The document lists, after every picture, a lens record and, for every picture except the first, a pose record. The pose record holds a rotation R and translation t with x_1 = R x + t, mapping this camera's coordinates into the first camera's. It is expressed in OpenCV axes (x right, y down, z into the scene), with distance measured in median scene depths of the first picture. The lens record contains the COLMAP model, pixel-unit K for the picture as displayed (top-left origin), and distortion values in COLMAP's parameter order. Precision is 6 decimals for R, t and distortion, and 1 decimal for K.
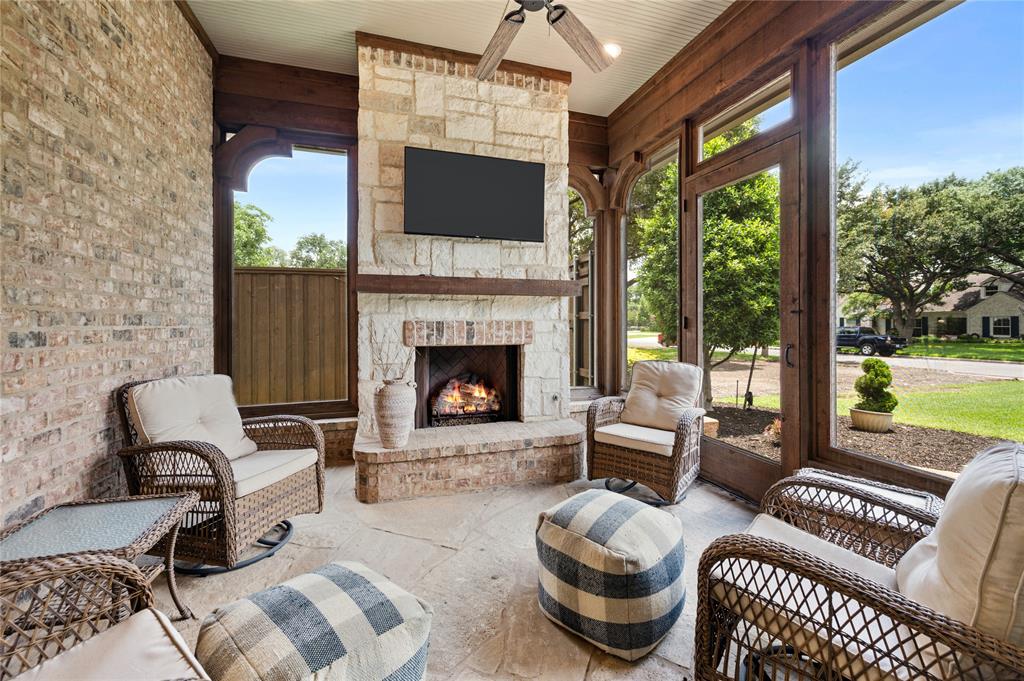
lens RADIAL K [[405.6, 0, 516.7], [0, 405.6, 315.4], [0, 0, 1]] dist [-0.000867, 0.000675]
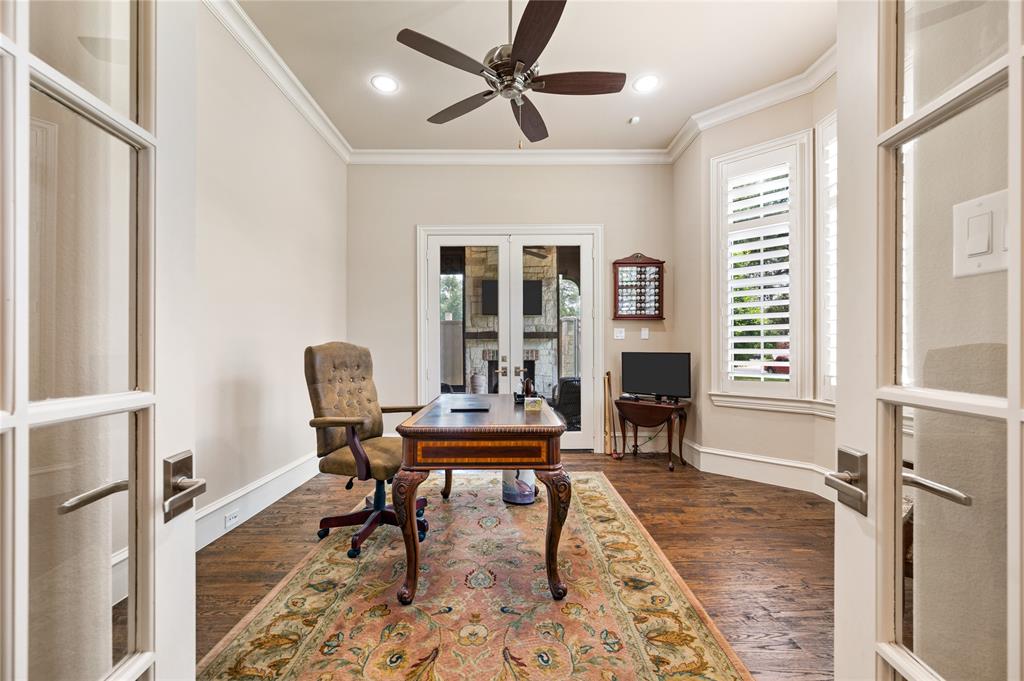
lens RADIAL K [[405.6, 0, 509.6], [0, 405.6, 346.1], [0, 0, 1]] dist [-0.000867, 0.000675]
pose [[0.951167, -0.006971, -0.308598, 0.628585], [0.008027, 0.999965, 0.002154, -0.014564], [0.308572, -0.004526, 0.951190, -1.277694]]
